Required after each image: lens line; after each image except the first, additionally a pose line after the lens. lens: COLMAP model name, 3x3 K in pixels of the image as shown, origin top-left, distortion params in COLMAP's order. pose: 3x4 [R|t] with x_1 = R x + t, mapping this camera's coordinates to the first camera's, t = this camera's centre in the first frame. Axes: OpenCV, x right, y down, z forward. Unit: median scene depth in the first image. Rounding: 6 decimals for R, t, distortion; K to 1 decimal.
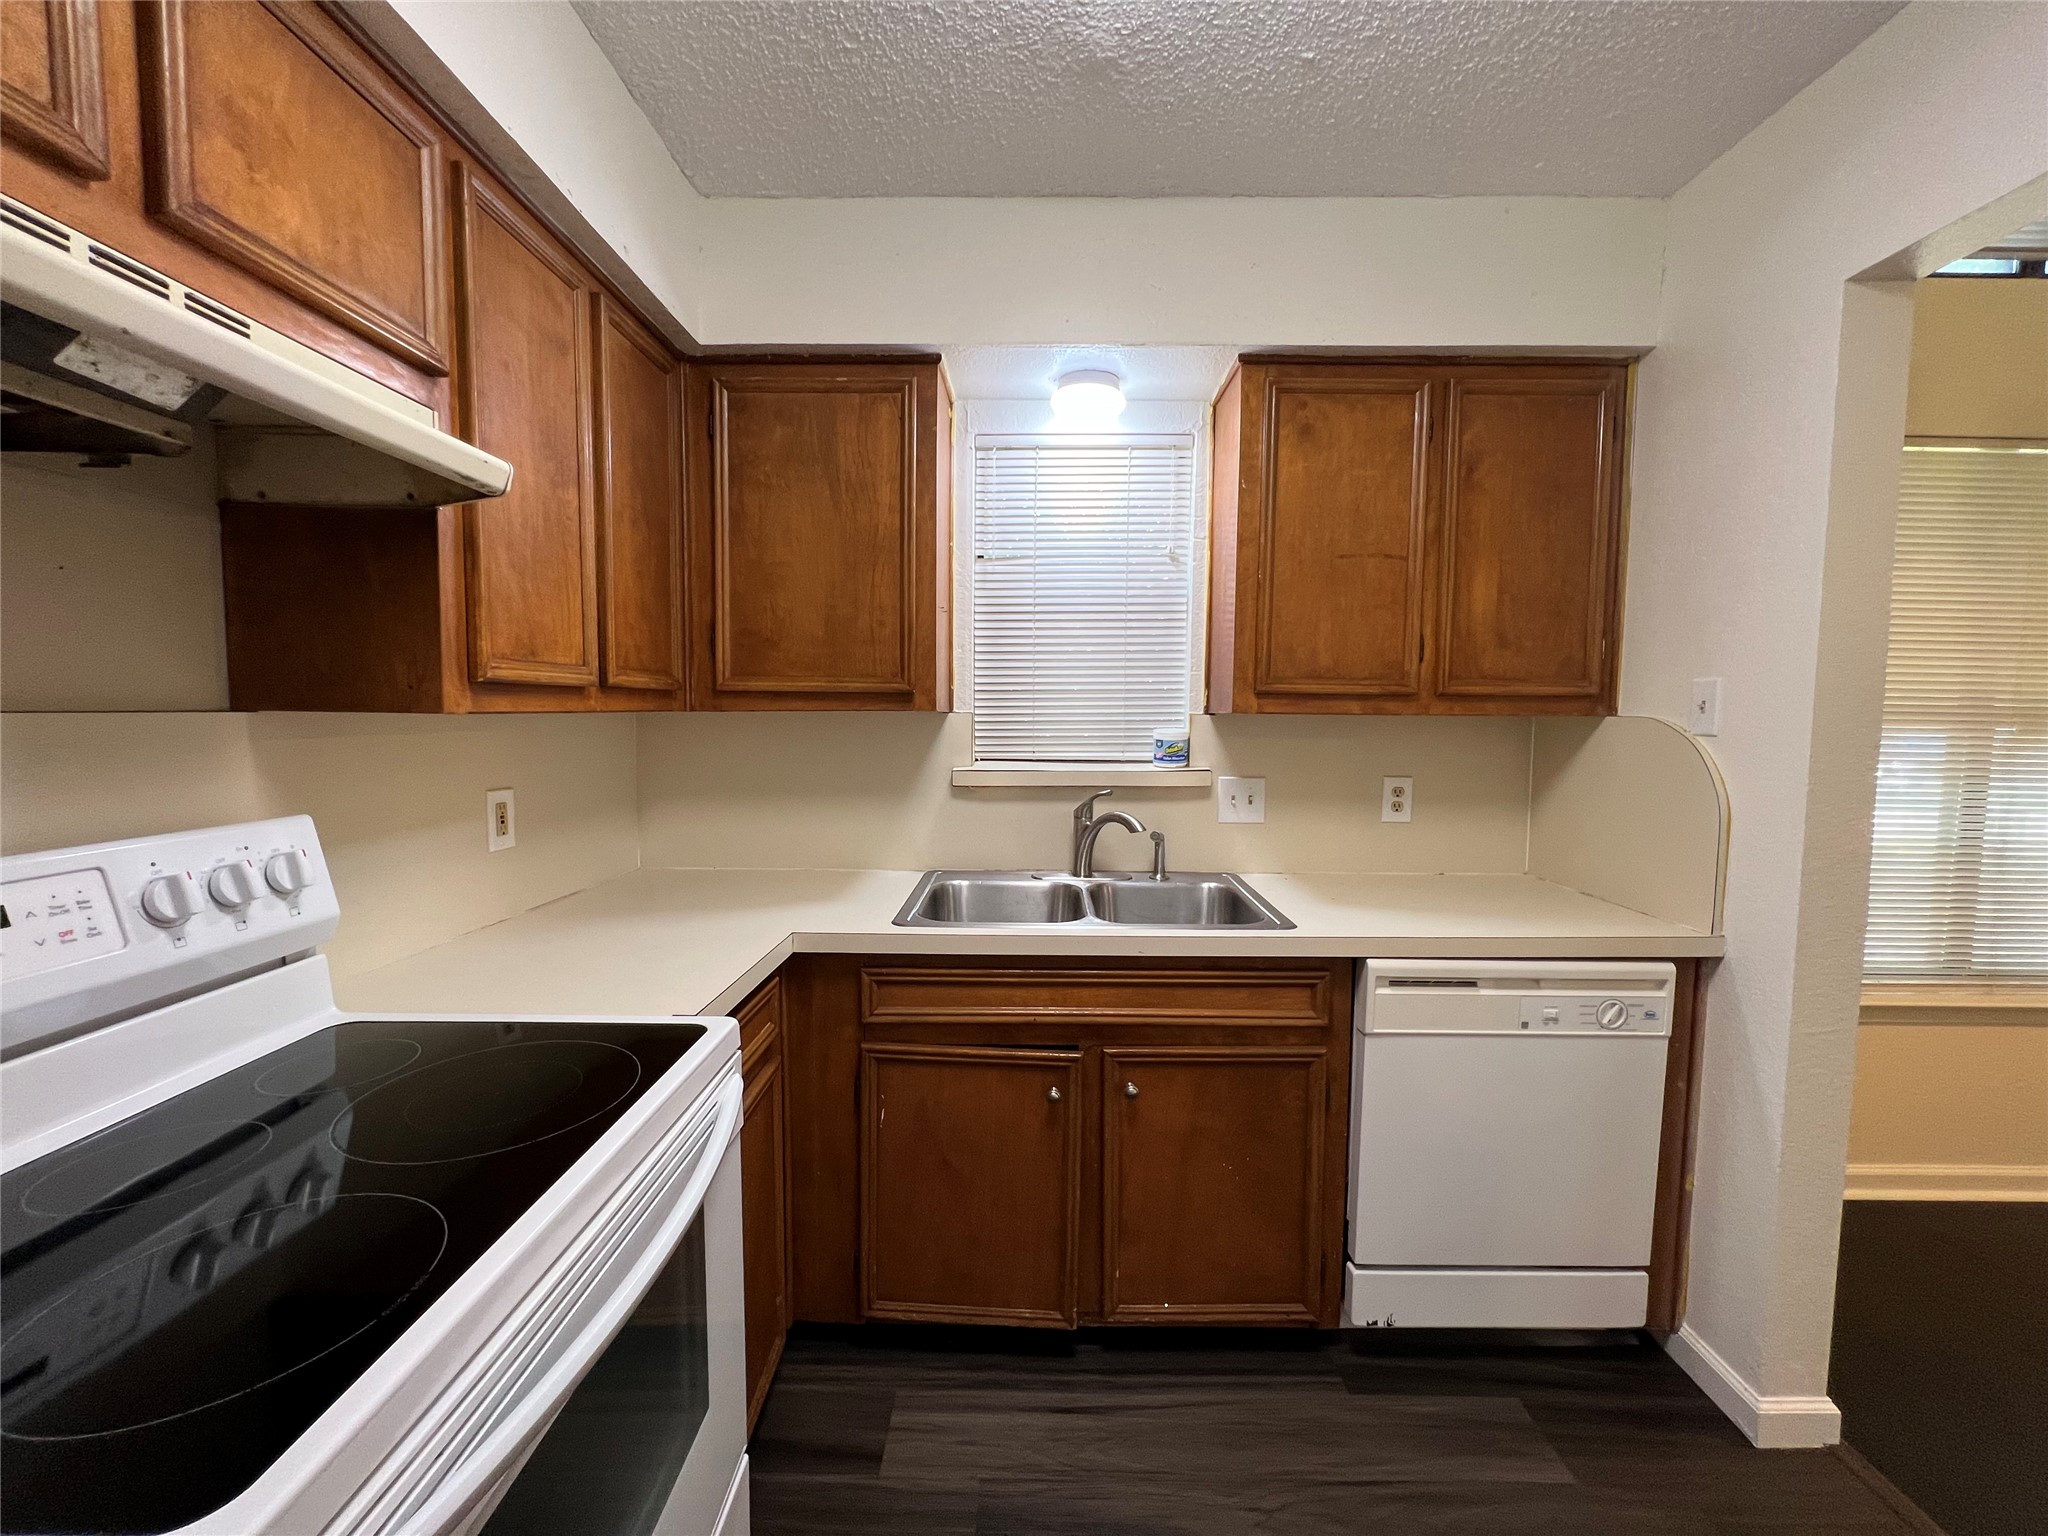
lens RADIAL K [[823.8, 0, 1028.3], [0, 823.8, 769.6], [0, 0, 1]] dist [-0.004239, 0.000700]
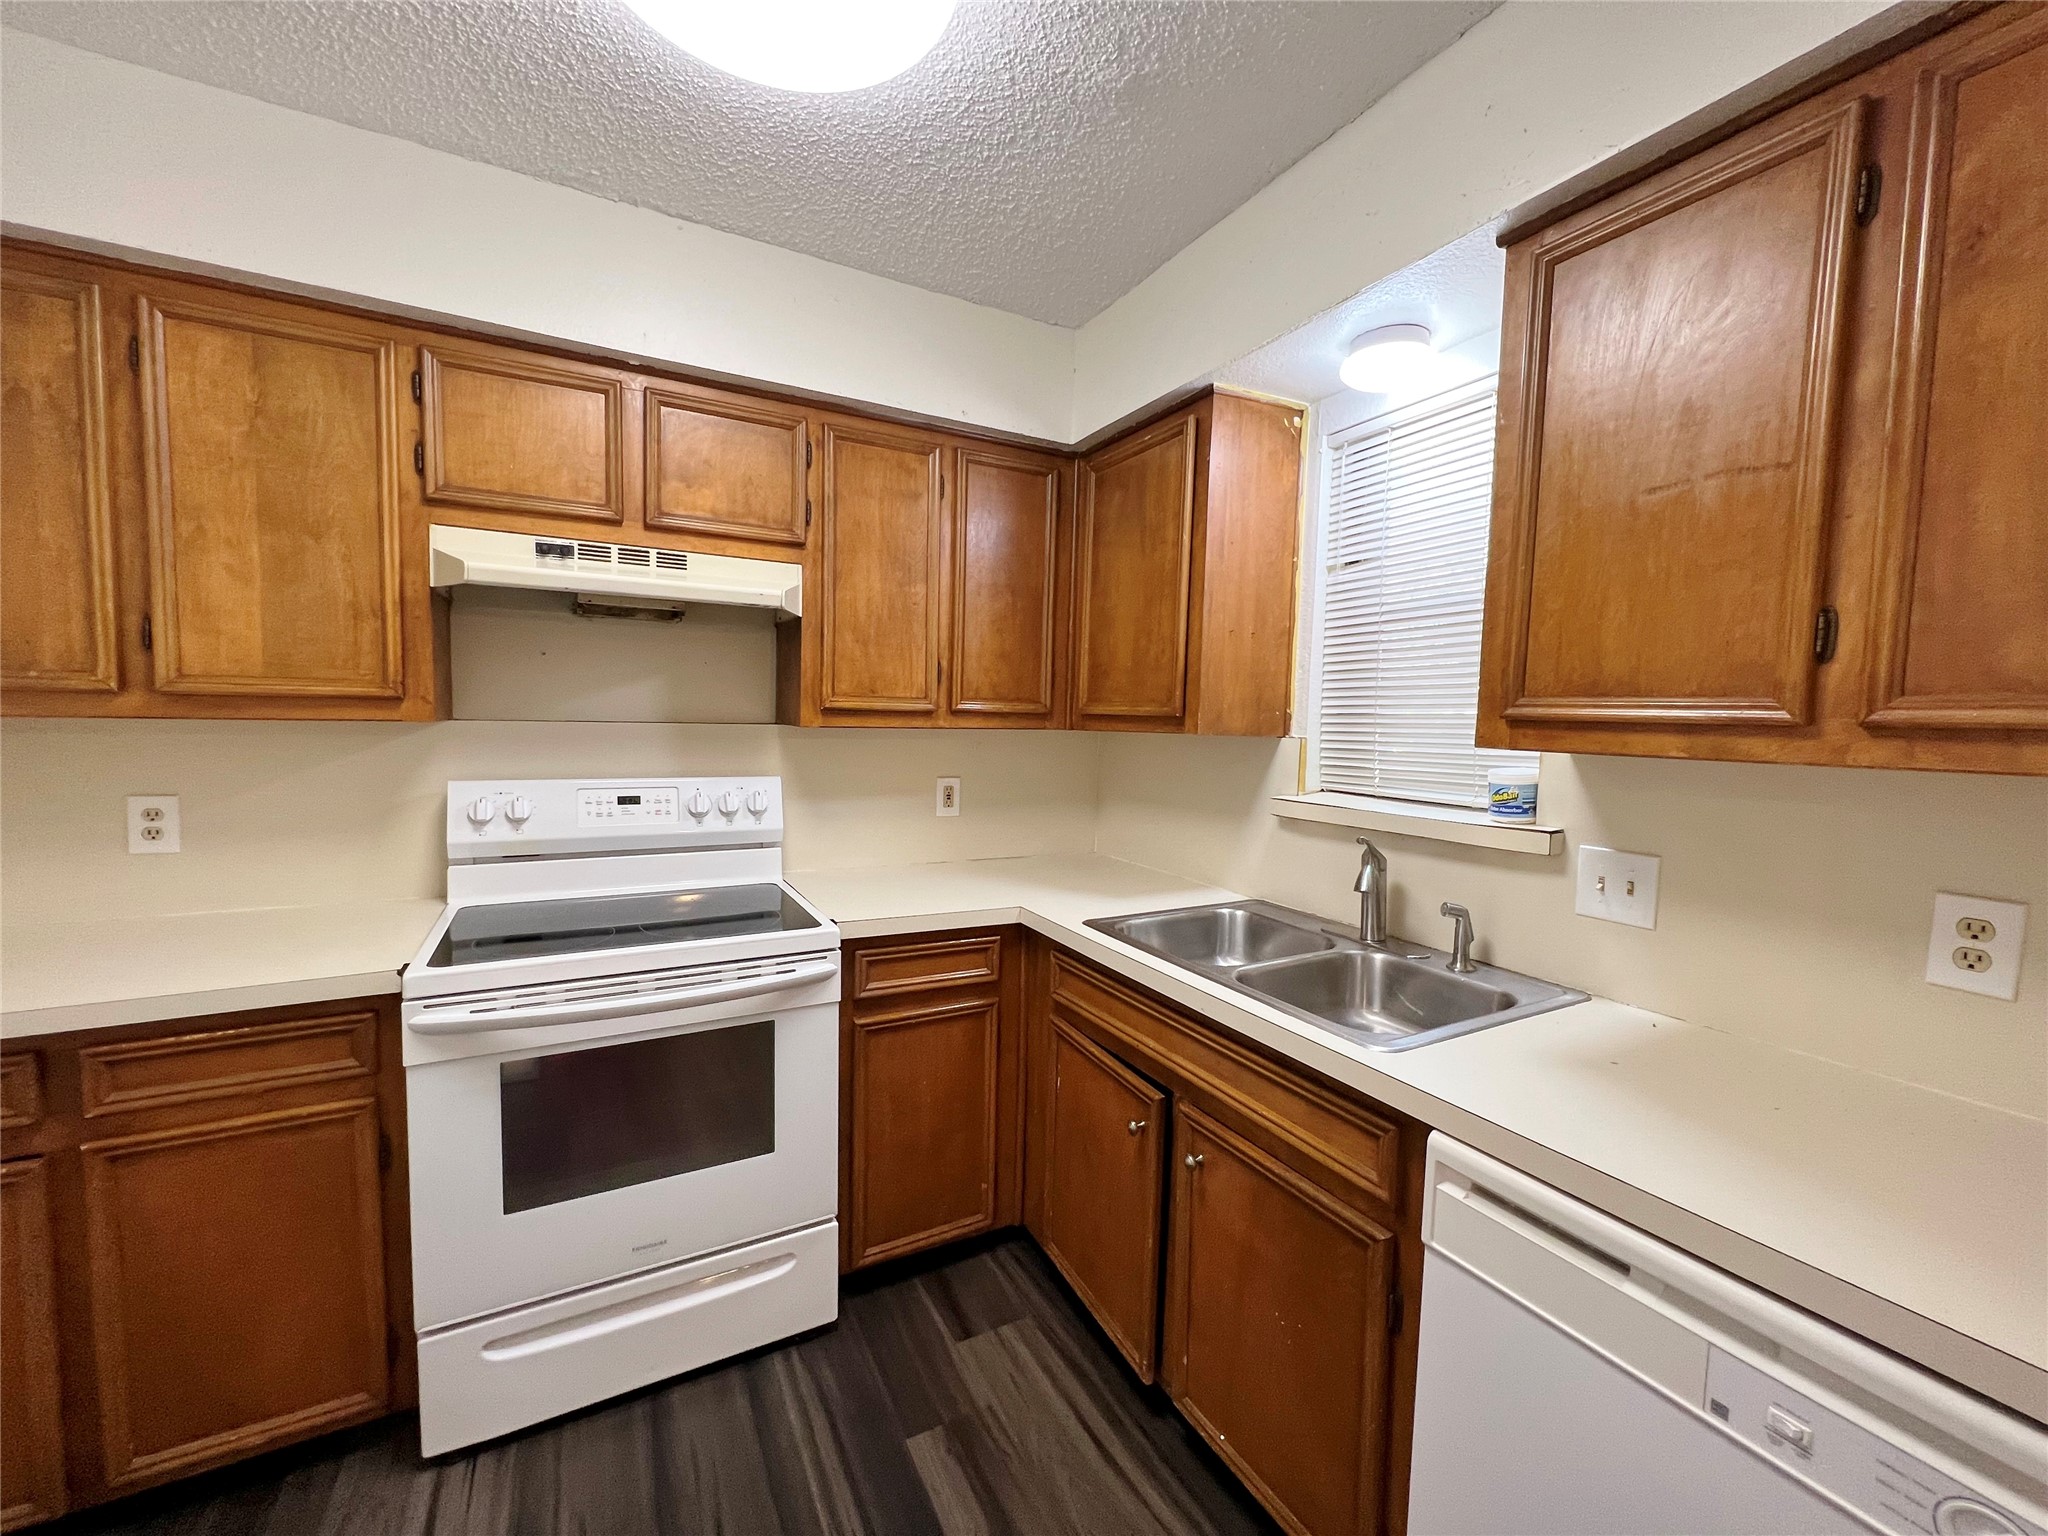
lens RADIAL K [[823.8, 0, 1028.4], [0, 823.8, 769.0], [0, 0, 1]] dist [-0.004239, 0.000700]
pose [[0.483463, 0.061045, -0.873233, 0.778490], [-0.082610, 0.996295, 0.023910, -0.040967], [0.871458, 0.060578, 0.486715, 0.374897]]
